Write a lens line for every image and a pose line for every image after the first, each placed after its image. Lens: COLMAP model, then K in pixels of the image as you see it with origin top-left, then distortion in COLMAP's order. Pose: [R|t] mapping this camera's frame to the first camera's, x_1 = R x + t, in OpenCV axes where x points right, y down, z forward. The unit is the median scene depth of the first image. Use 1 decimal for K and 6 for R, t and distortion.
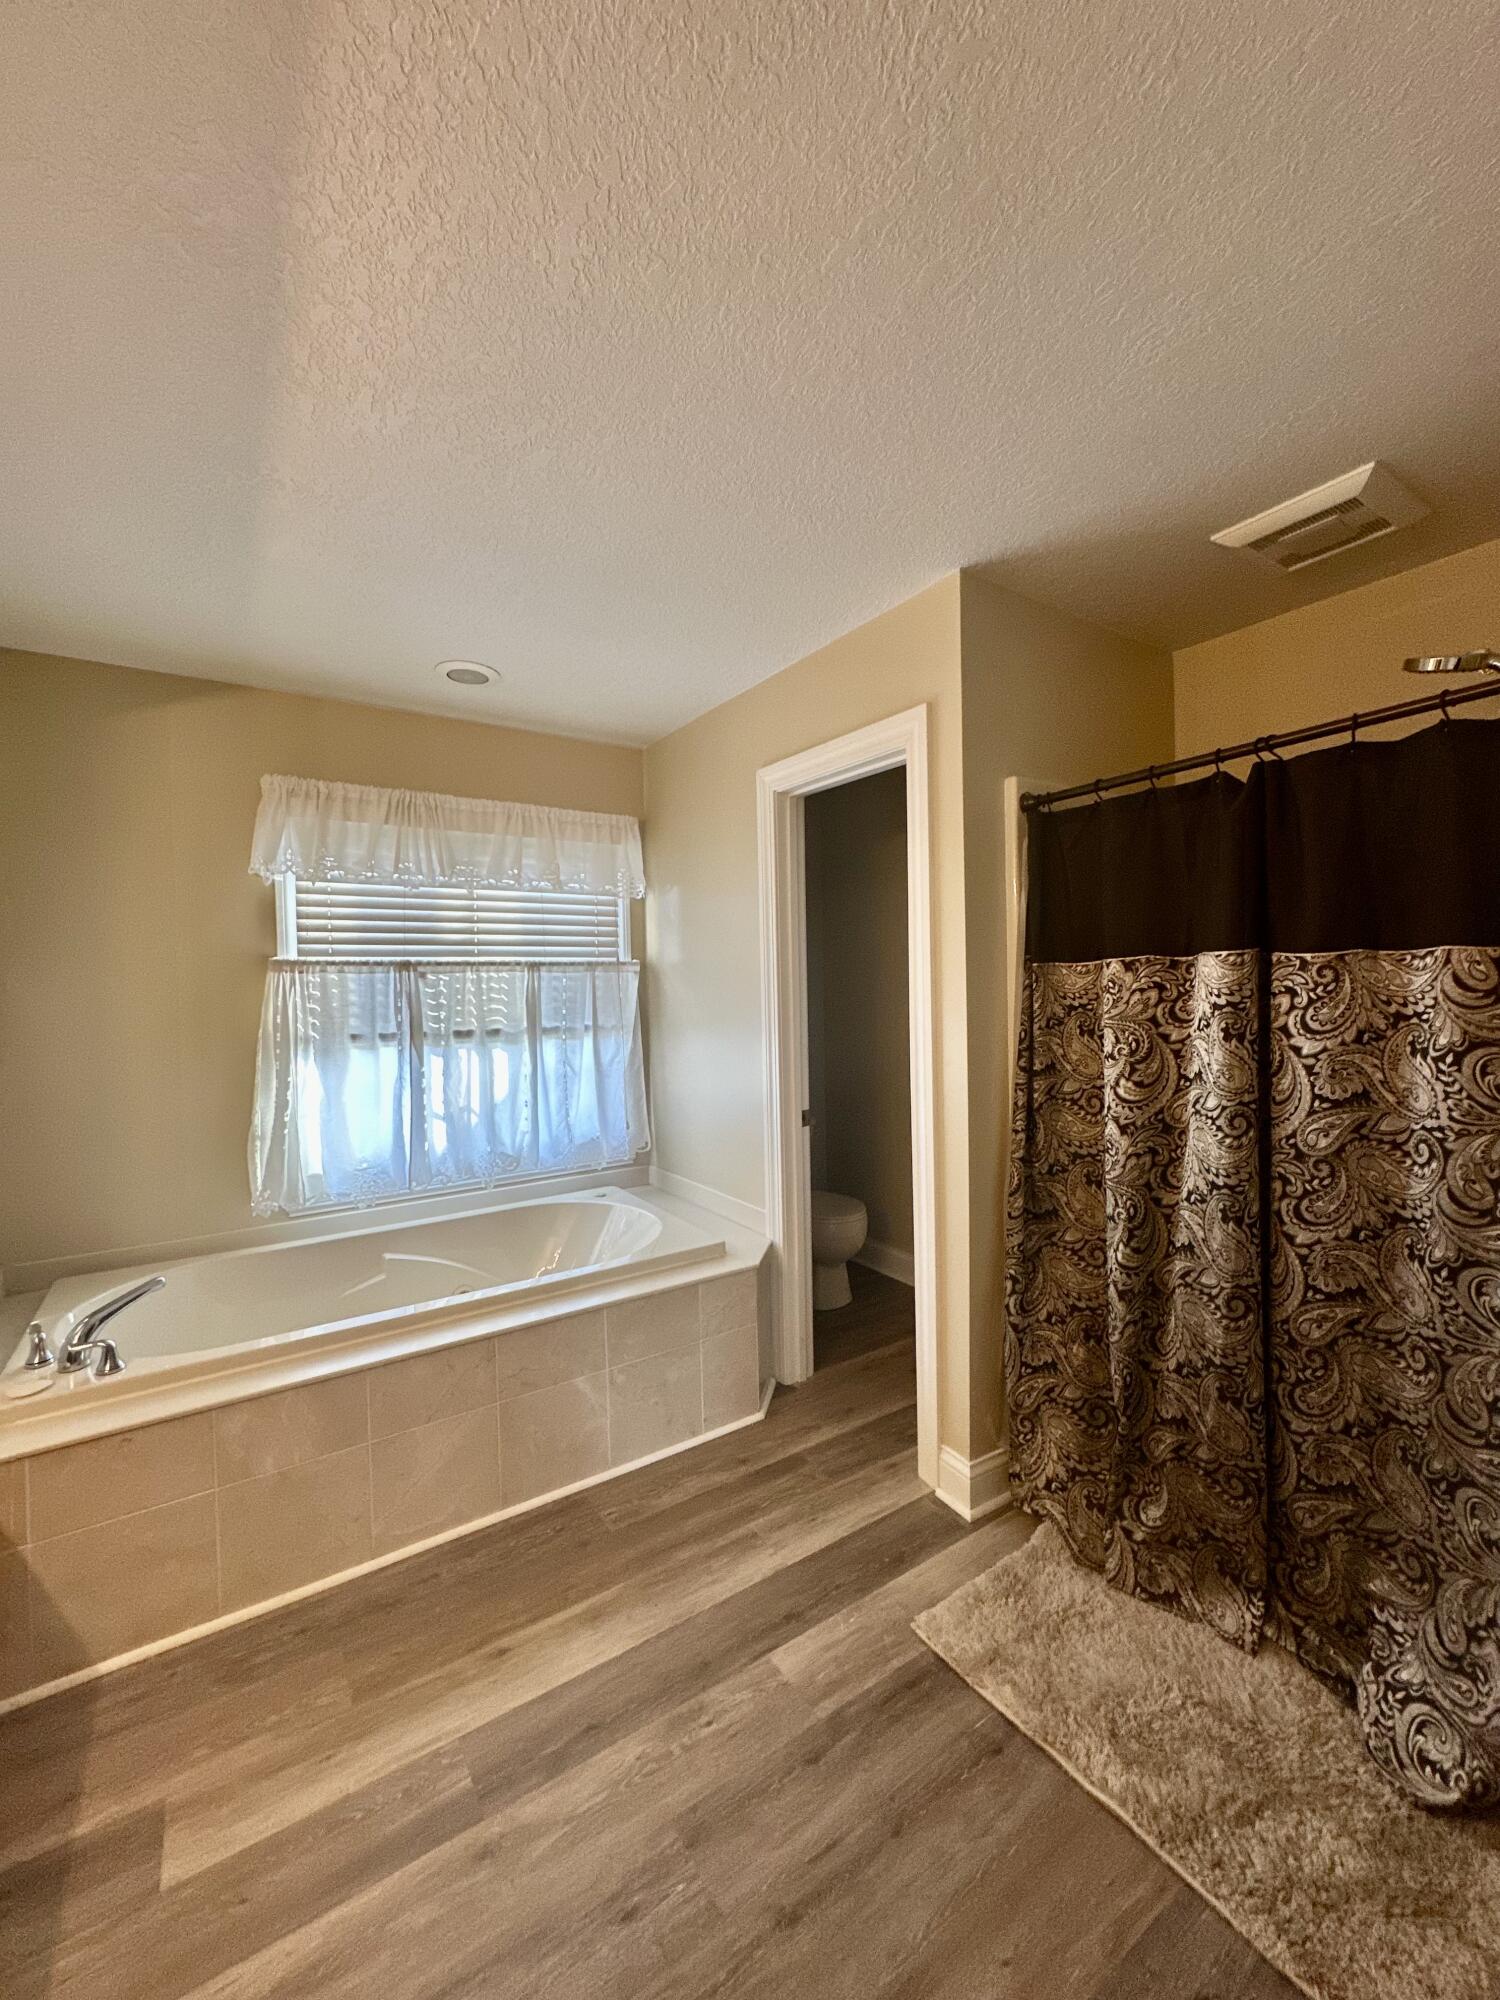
lens RADIAL K [[795.4, 0, 752.7], [0, 795.4, 993.1], [0, 0, 1]] dist [-0.000511, 0.000986]
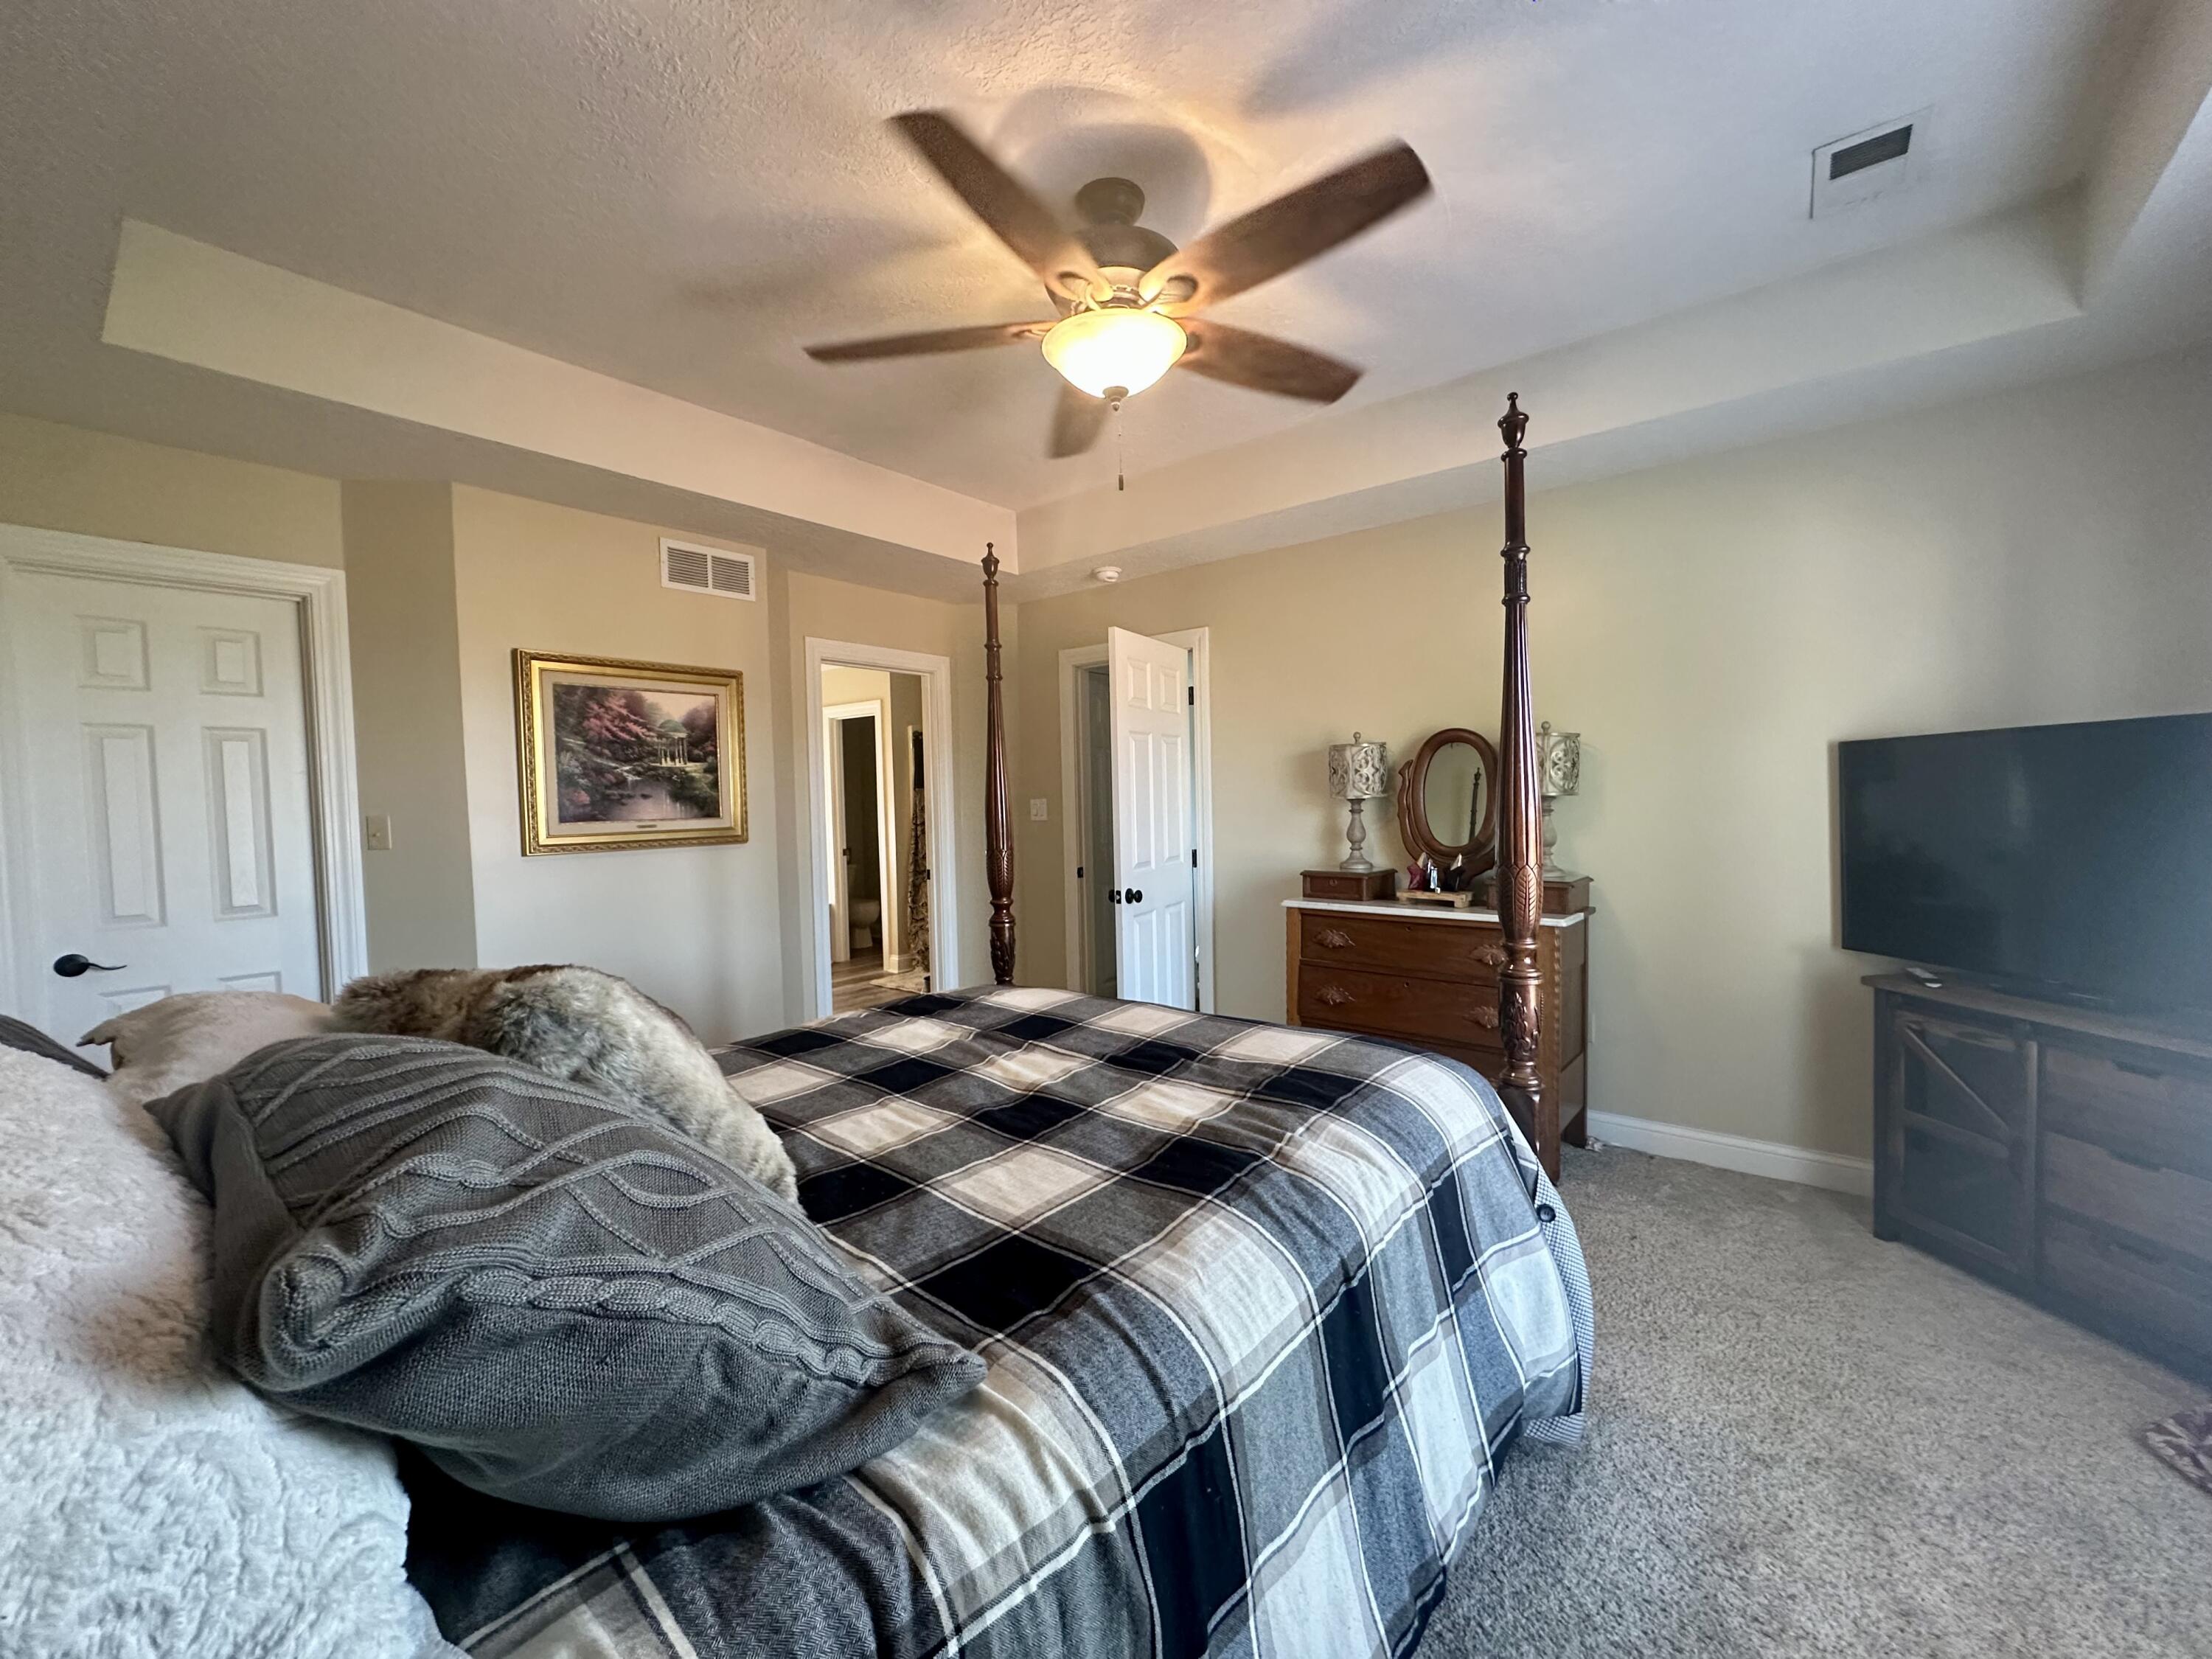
lens RADIAL K [[879.8, 0, 1098.4], [0, 879.8, 830.5], [0, 0, 1]] dist [-0.000511, 0.000986]
pose [[0.956265, -0.008398, 0.292382, 0.030454], [0.003423, 0.999841, 0.017523, 0.061149], [-0.292482, -0.015756, 0.956141, -2.264158]]
